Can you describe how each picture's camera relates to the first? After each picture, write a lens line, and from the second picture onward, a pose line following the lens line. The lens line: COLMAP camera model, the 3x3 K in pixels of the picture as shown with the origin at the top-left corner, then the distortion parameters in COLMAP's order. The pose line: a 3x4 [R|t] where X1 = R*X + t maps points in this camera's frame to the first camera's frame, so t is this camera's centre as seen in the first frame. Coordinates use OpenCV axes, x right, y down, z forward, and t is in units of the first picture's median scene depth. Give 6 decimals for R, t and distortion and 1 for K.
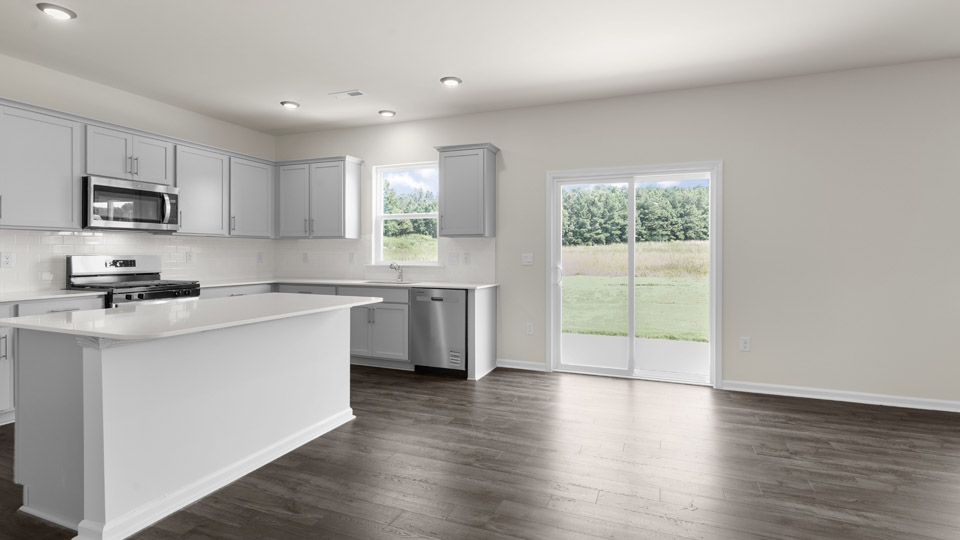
lens RADIAL K [[465.1, 0, 483.4], [0, 465.1, 258.3], [0, 0, 1]] dist [-0.001009, -0.000325]
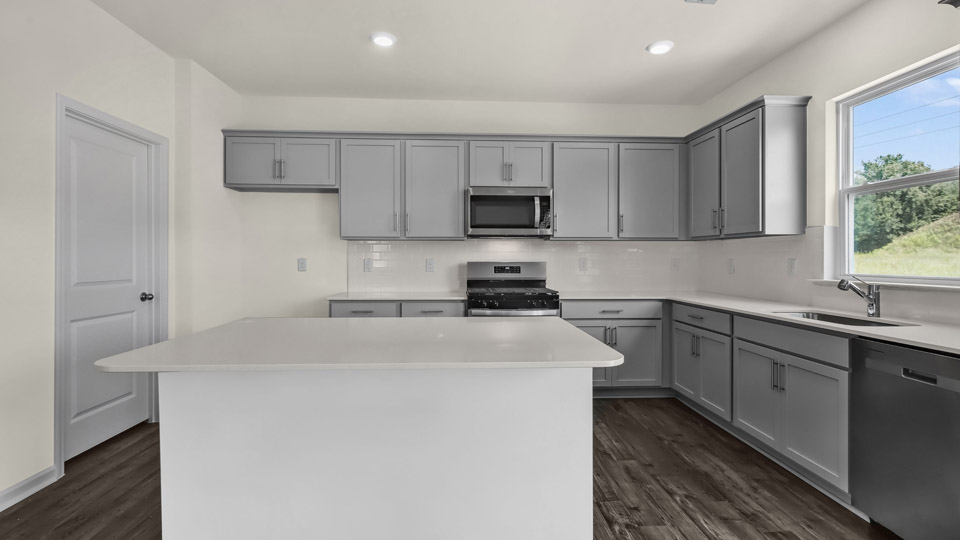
lens RADIAL K [[450.7, 0, 479.8], [0, 450.7, 256.9], [0, 0, 1]] dist [-0.000681, -0.000564]
pose [[0.416087, -0.004984, -0.909311, 0.094783], [-0.008273, 0.999923, -0.009266, -0.007051], [0.909287, 0.011378, 0.416014, 0.508783]]
